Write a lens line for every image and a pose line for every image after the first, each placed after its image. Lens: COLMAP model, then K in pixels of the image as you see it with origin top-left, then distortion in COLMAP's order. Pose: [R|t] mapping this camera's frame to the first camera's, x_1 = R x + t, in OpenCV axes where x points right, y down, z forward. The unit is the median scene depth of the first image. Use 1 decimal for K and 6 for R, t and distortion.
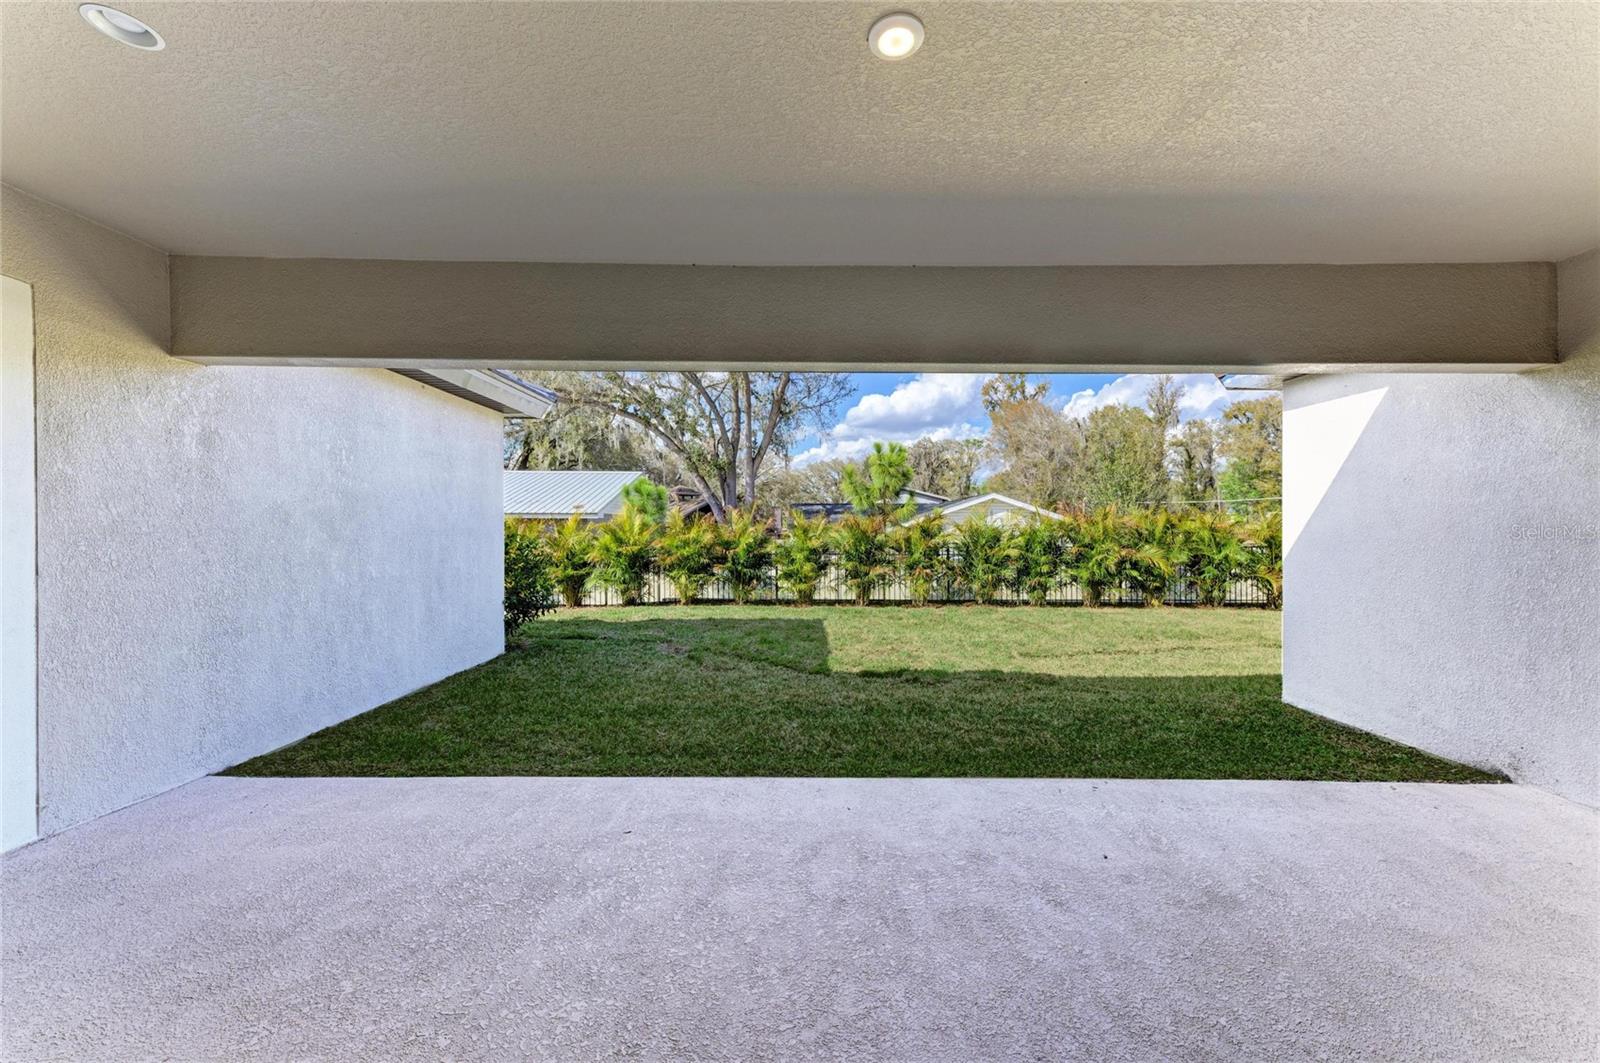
lens RADIAL K [[617.5, 0, 801.7], [0, 617.5, 462.1], [0, 0, 1]] dist [0.011847, -0.000199]
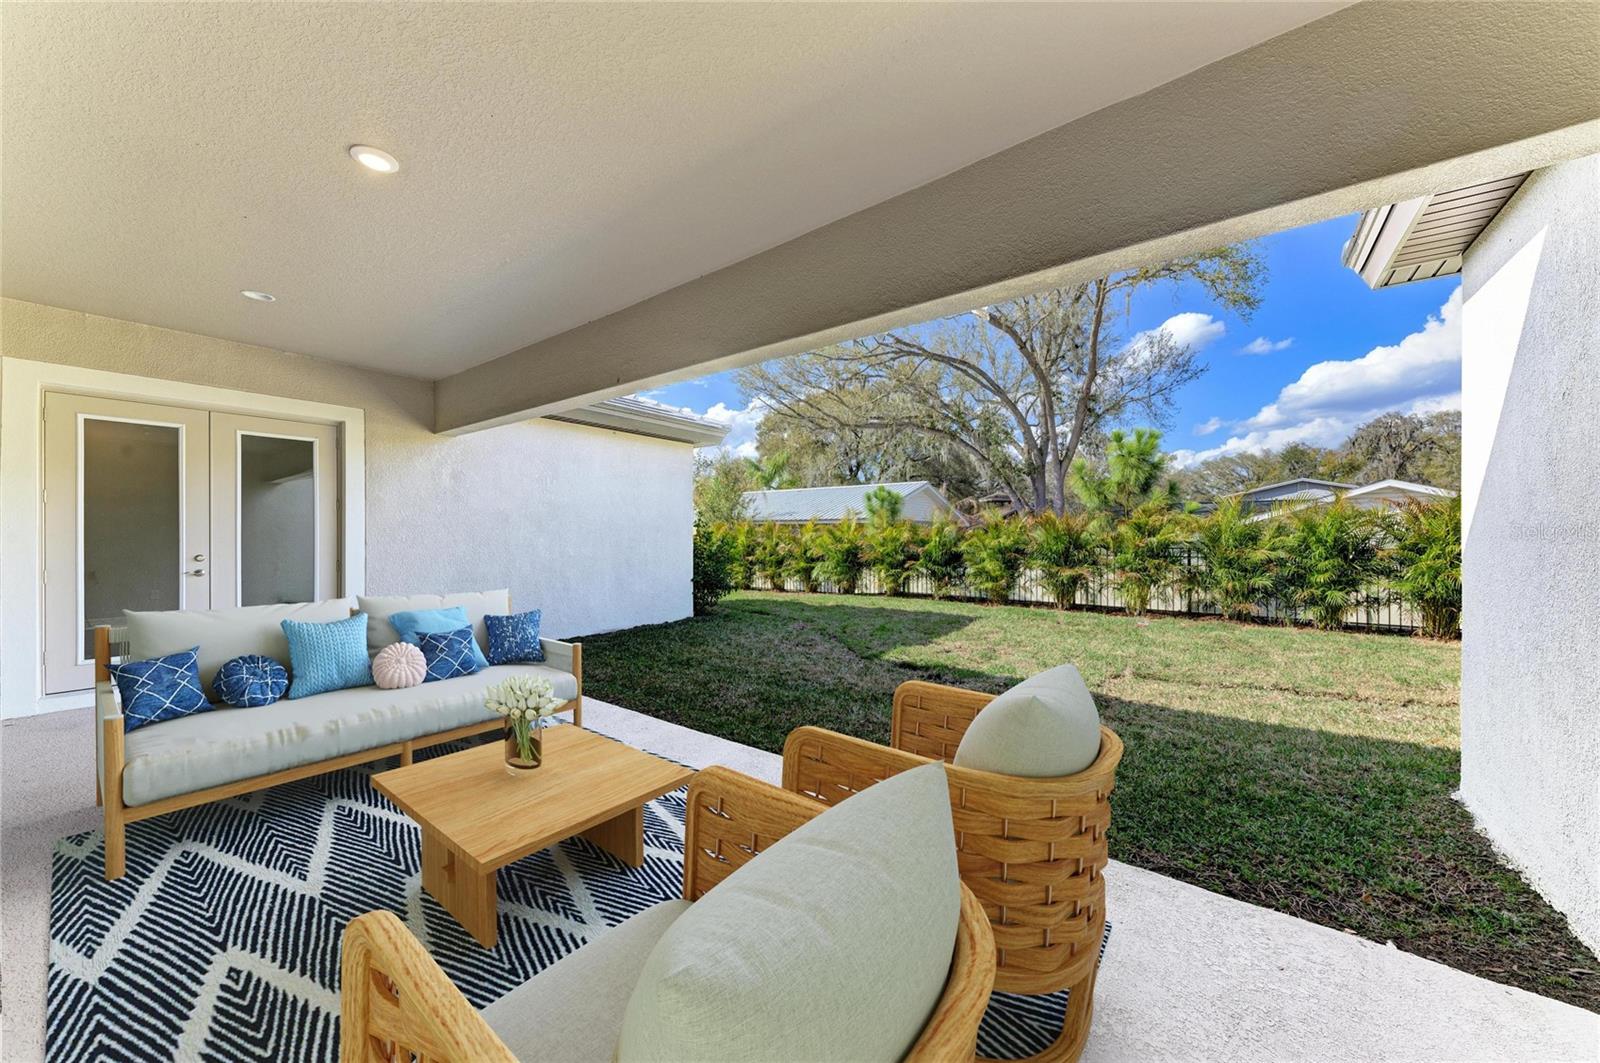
lens RADIAL K [[553.4, 0, 782.5], [0, 553.4, 475.4], [0, 0, 1]] dist [0.009178, -0.000016]
pose [[0.788038, -0.070184, -0.611613, 0.287267], [0.069284, 0.997279, -0.025172, 0.024593], [0.611716, -0.022539, 0.790756, 0.096255]]
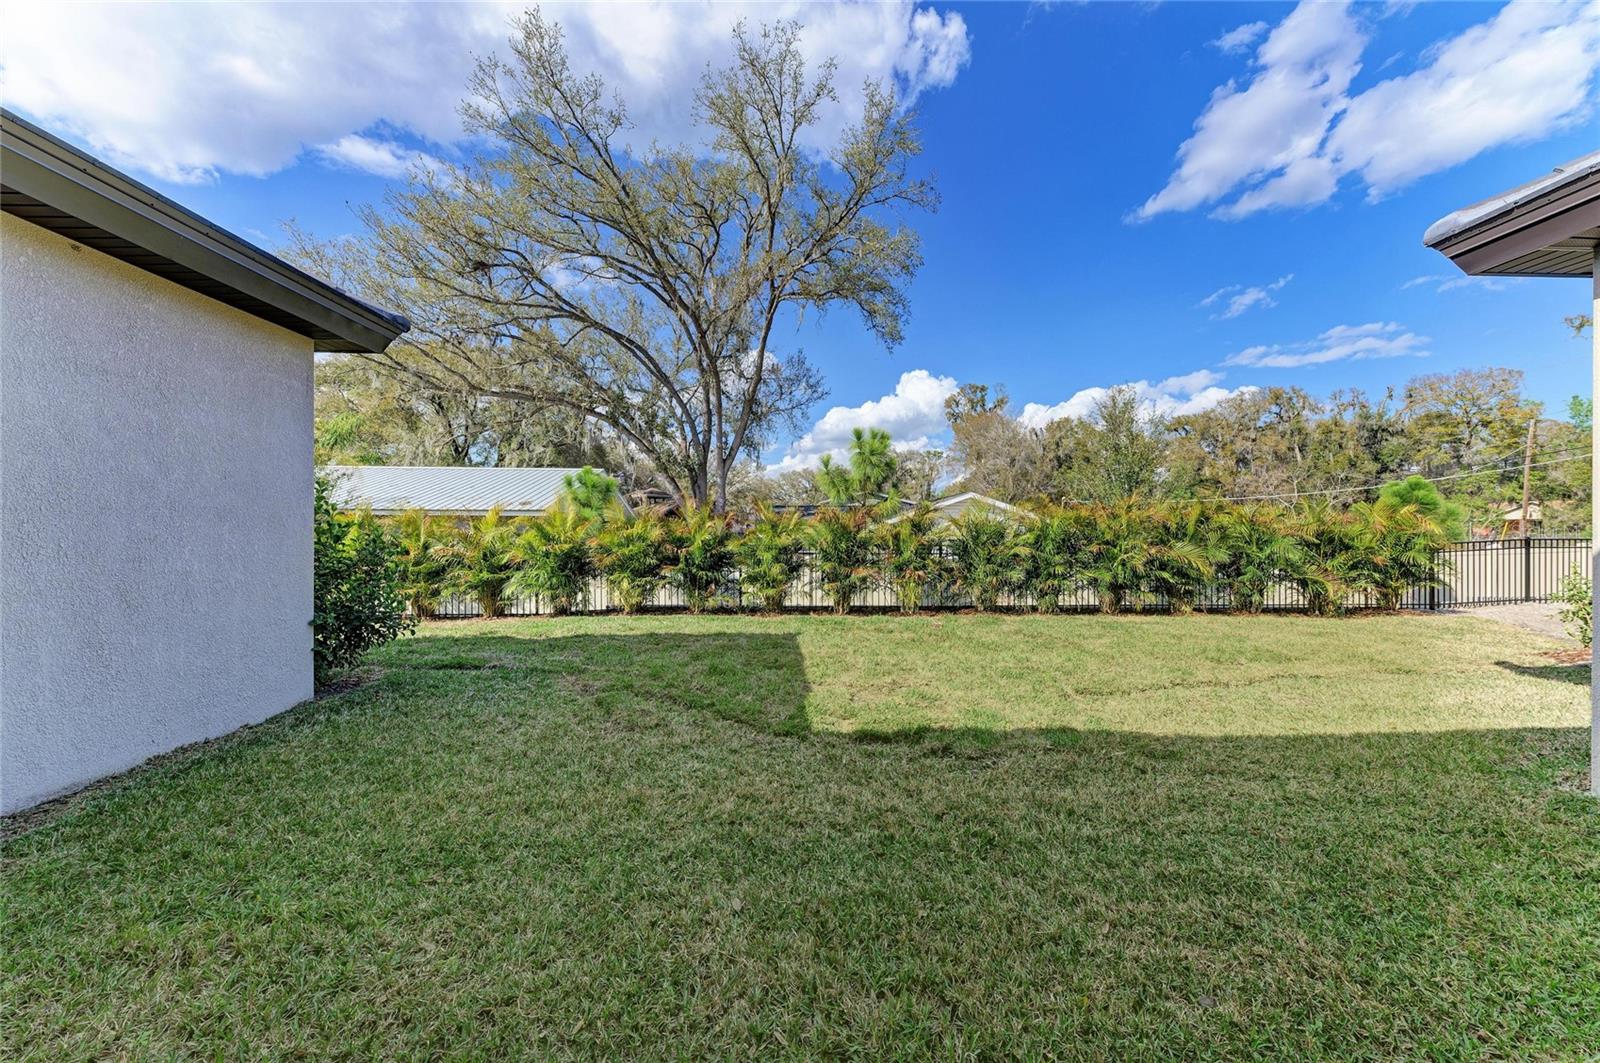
lens RADIAL K [[562.1, 0, 797.6], [0, 562.1, 515.4], [0, 0, 1]] dist [0.014472, -0.004388]
pose [[0.999191, 0.001398, 0.040189, 0.007042], [-0.004387, 0.997220, 0.074386, 0.041545], [-0.039974, -0.074502, 0.996419, 0.246726]]
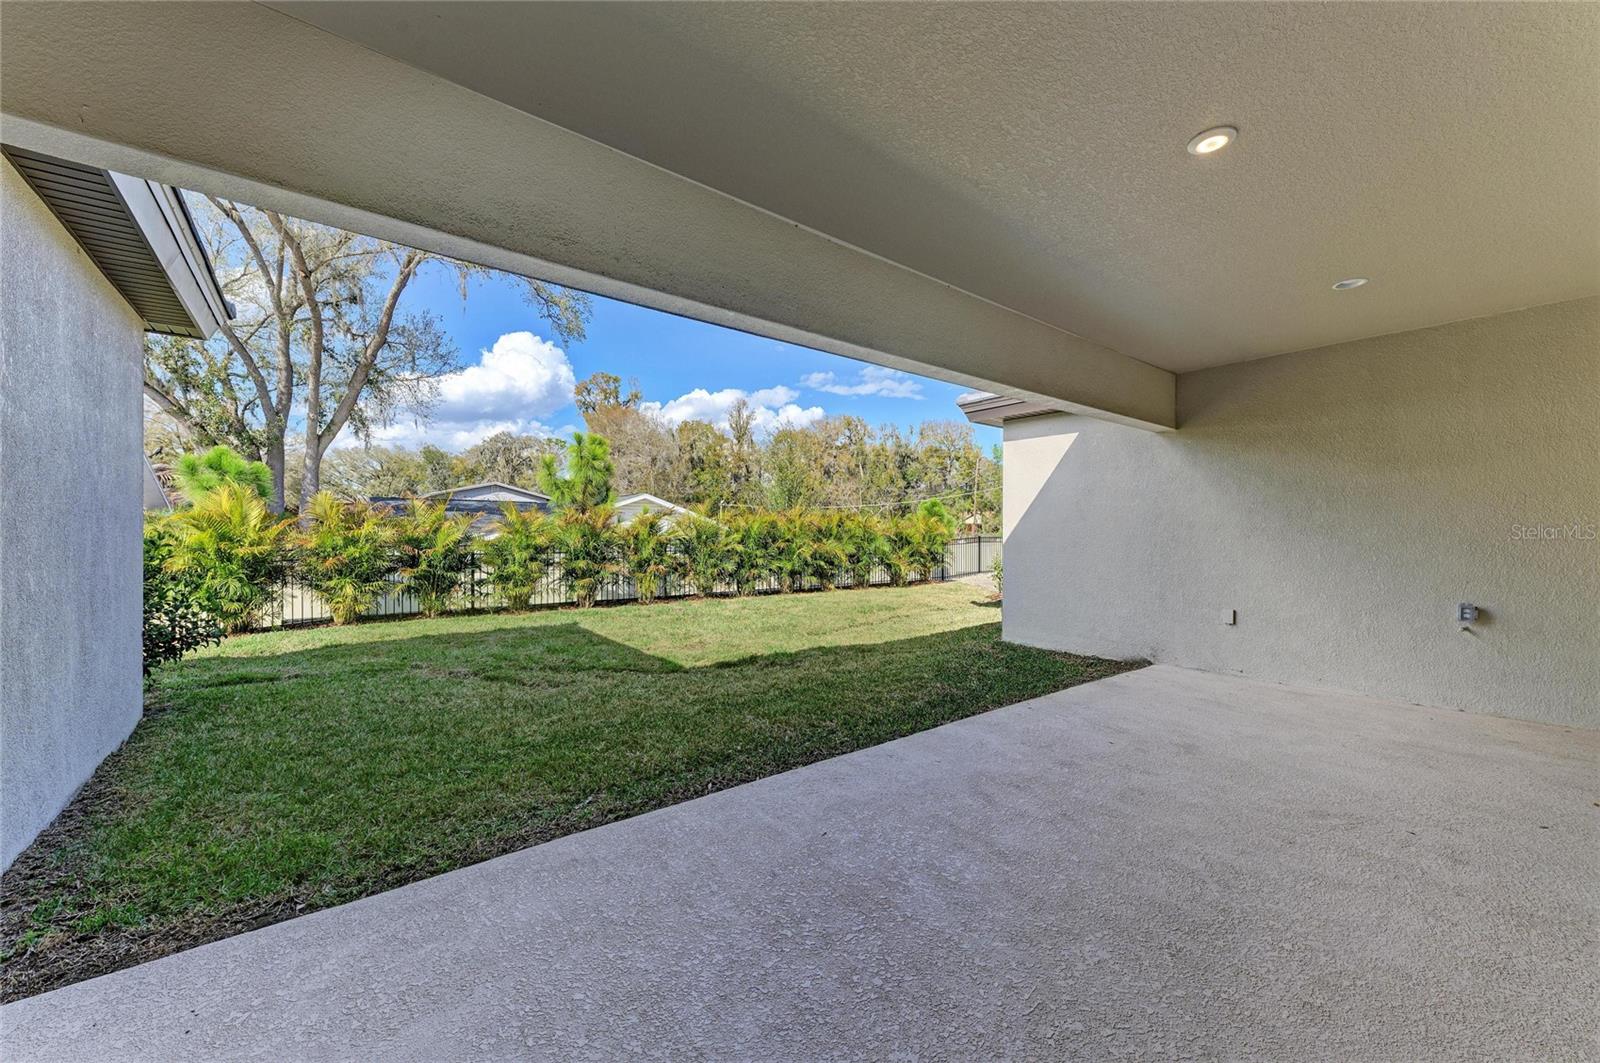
lens RADIAL K [[617.5, 0, 801.7], [0, 617.5, 462.1], [0, 0, 1]] dist [0.011847, -0.000199]
pose [[0.778769, 0.073968, 0.622935, -0.240595], [-0.070206, 0.997062, -0.030623, 0.021766], [-0.623370, -0.019886, 0.781674, 0.084334]]
